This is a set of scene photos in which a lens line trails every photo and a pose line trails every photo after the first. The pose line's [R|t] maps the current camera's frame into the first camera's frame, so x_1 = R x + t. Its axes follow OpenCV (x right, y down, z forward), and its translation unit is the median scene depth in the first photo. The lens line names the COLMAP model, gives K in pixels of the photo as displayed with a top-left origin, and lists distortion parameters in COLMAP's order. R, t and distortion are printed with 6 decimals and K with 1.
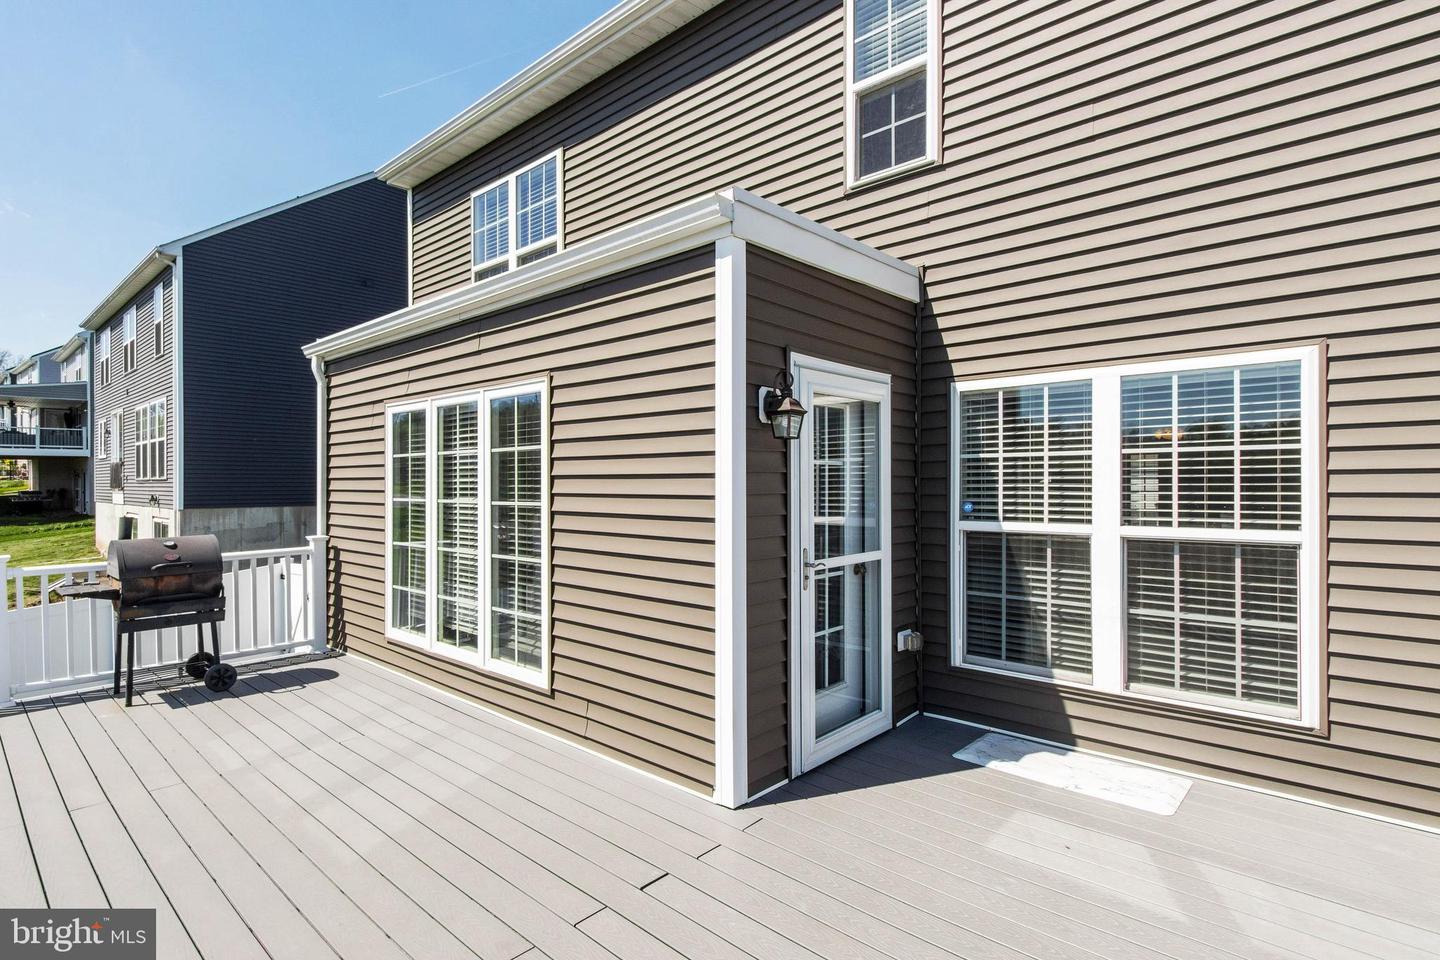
lens RADIAL K [[734.2, 0, 717.8], [0, 734.2, 486.7], [0, 0, 1]] dist [0.019976, -0.000380]
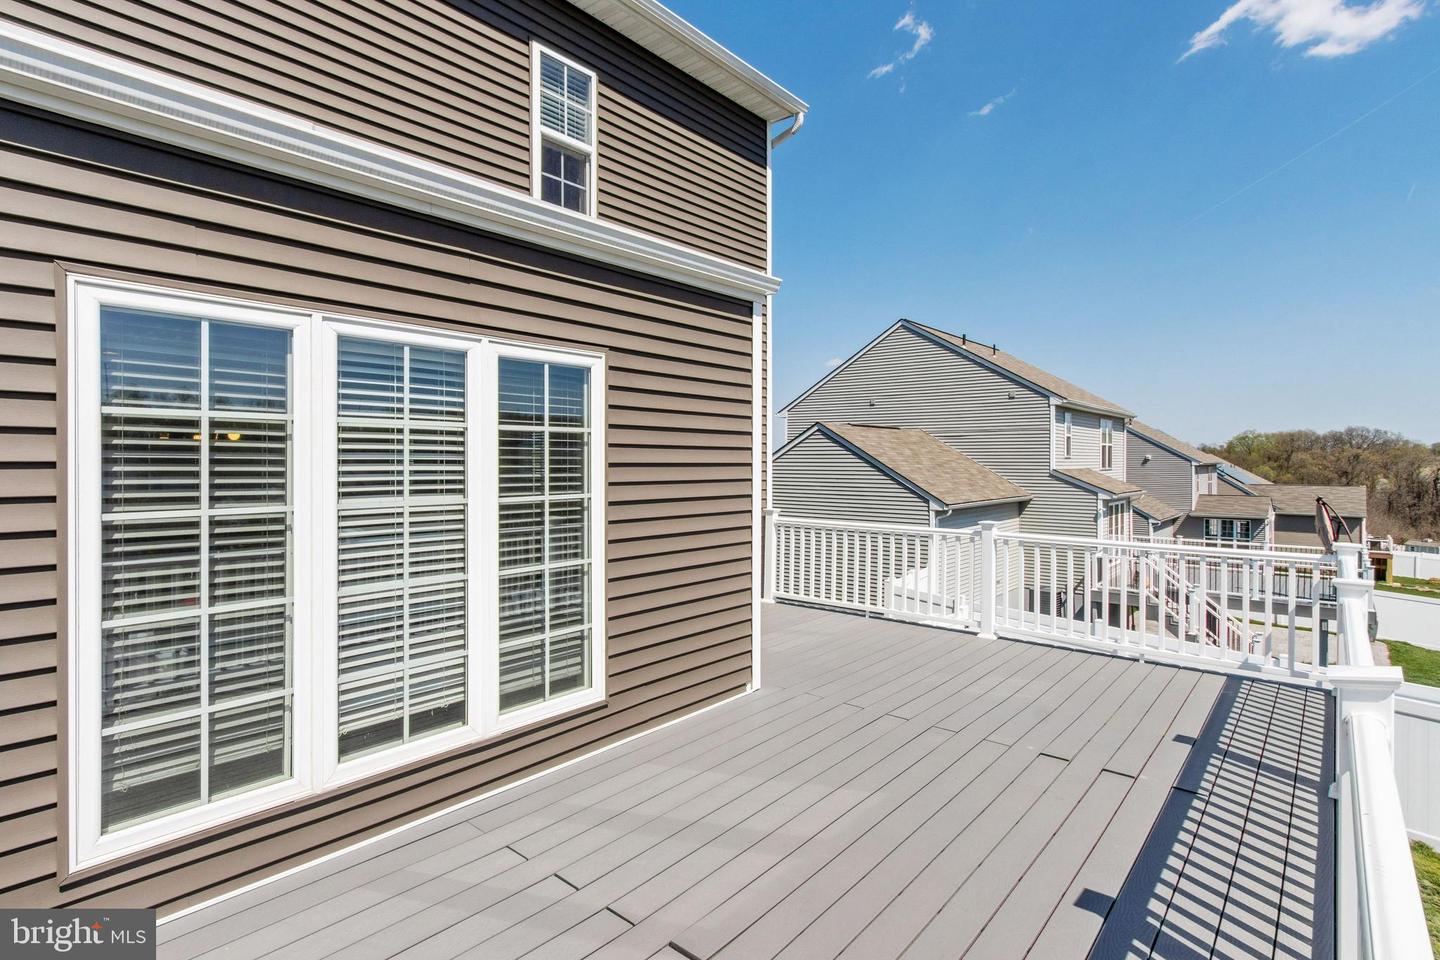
lens RADIAL K [[699.4, 0, 716.6], [0, 699.4, 457.0], [0, 0, 1]] dist [-0.000258, -0.000096]
pose [[-0.031426, -0.000409, 0.999506, -0.966675], [-0.005179, 0.999987, 0.000246, -0.021093], [-0.999493, -0.005169, -0.031427, 0.784972]]
